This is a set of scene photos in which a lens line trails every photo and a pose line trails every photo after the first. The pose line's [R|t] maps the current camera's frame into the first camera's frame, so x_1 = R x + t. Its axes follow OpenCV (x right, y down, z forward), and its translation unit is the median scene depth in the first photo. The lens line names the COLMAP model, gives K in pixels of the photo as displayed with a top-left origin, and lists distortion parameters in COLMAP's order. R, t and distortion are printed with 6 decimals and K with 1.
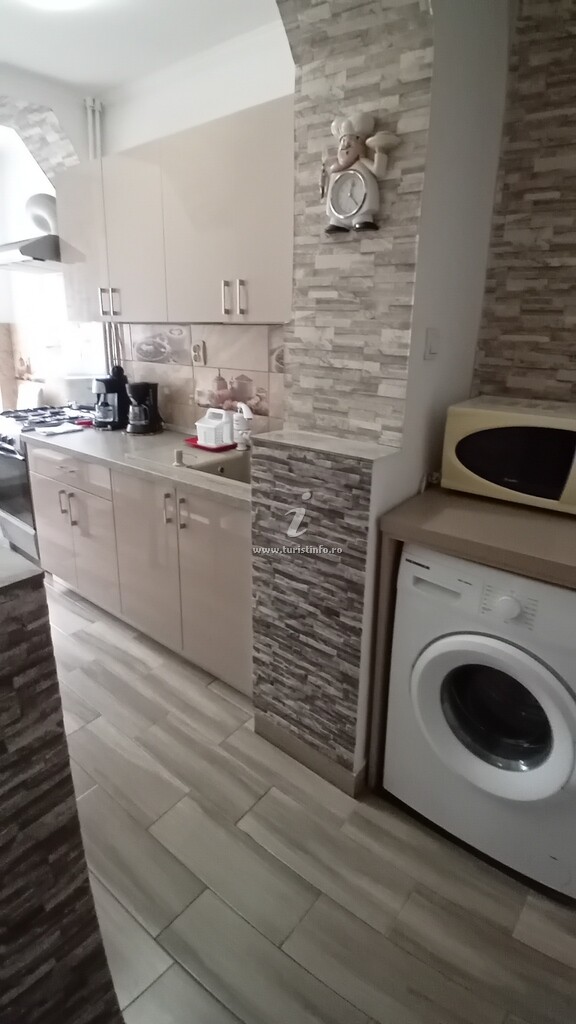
lens RADIAL K [[511.7, 0, 295.3], [0, 511.7, 473.2], [0, 0, 1]] dist [0.004401, -0.042769]
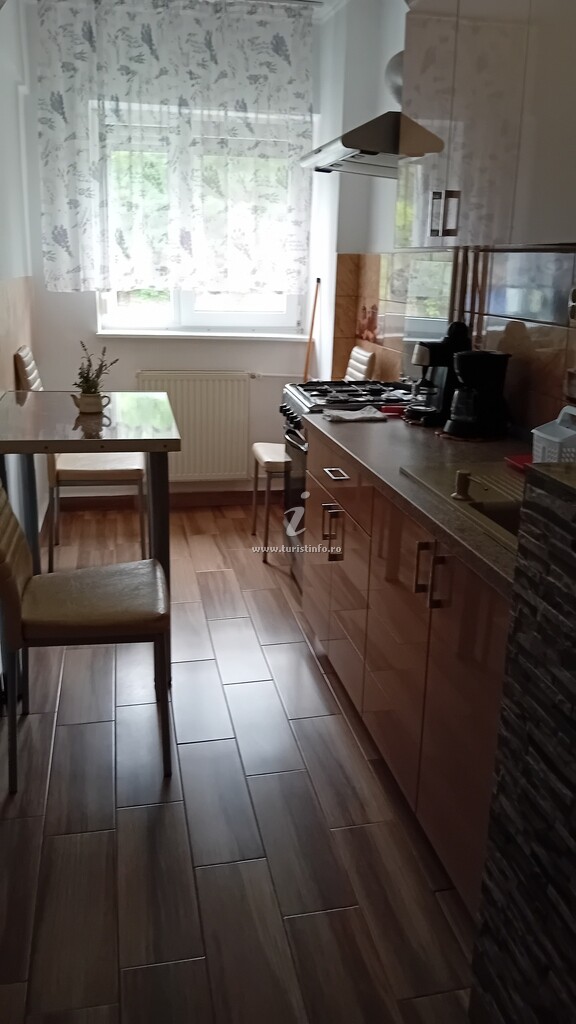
lens RADIAL K [[799.7, 0, 288.0], [0, 799.7, 512.0], [0, 0, 1]] dist [0.090426, -0.224347]
pose [[0.768578, 0.187409, -0.611690, 0.132708], [-0.179206, 0.980921, 0.075364, -0.025556], [0.614144, 0.051695, 0.787499, 0.139844]]
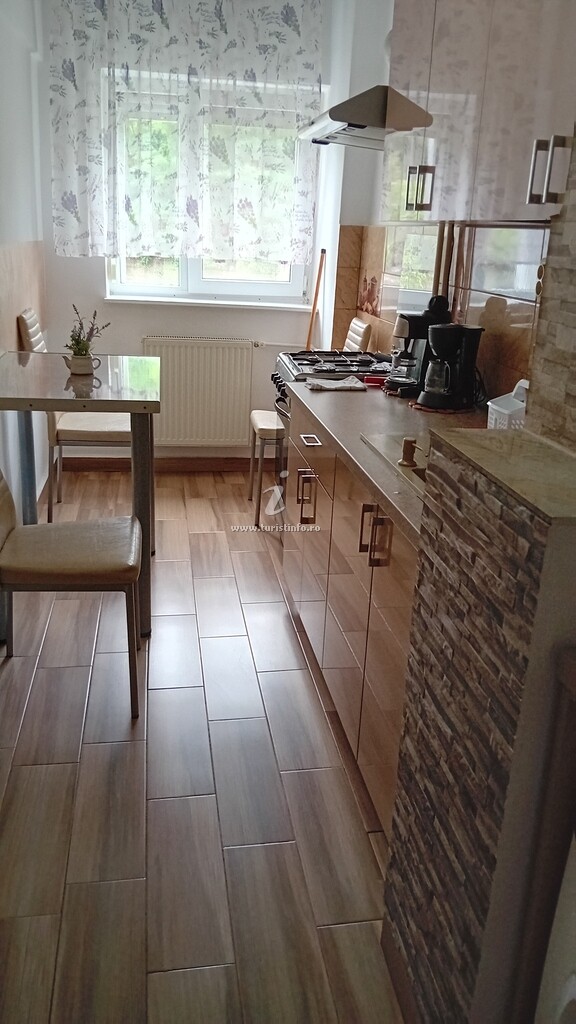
lens RADIAL K [[799.0, 0, 288.0], [0, 799.0, 512.0], [0, 0, 1]] dist [0.073888, -0.174193]
pose [[0.737268, 0.235746, -0.633135, 0.210530], [-0.210439, 0.970656, 0.116371, -0.031517], [0.641990, 0.047440, 0.765244, 0.154152]]
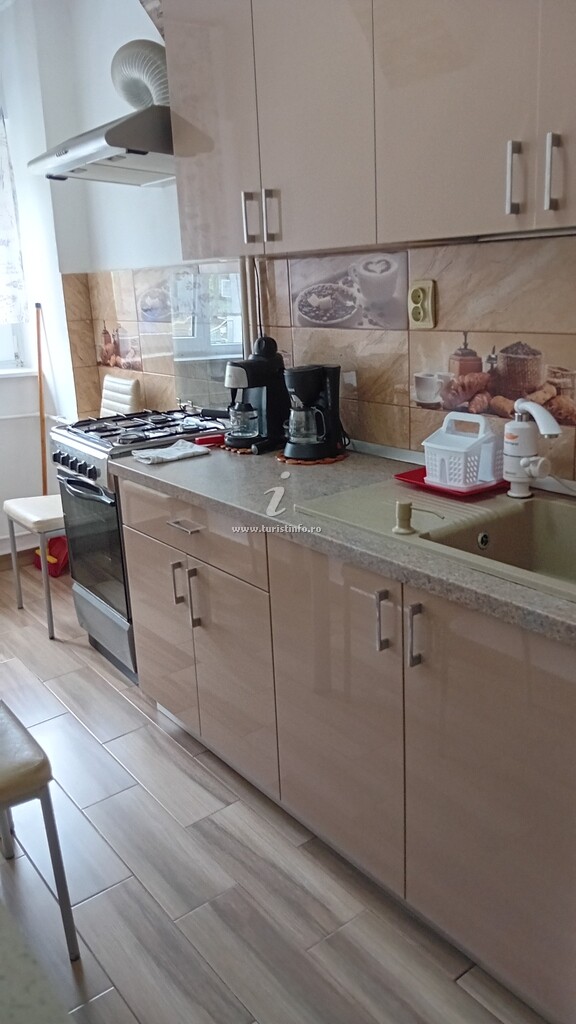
lens RADIAL K [[799.7, 0, 288.0], [0, 799.7, 512.0], [0, 0, 1]] dist [0.090426, -0.224347]
pose [[0.965889, 0.010353, -0.258751, -0.103307], [-0.006071, 0.999831, 0.017341, -0.036507], [0.258887, -0.015178, 0.965788, 0.168464]]
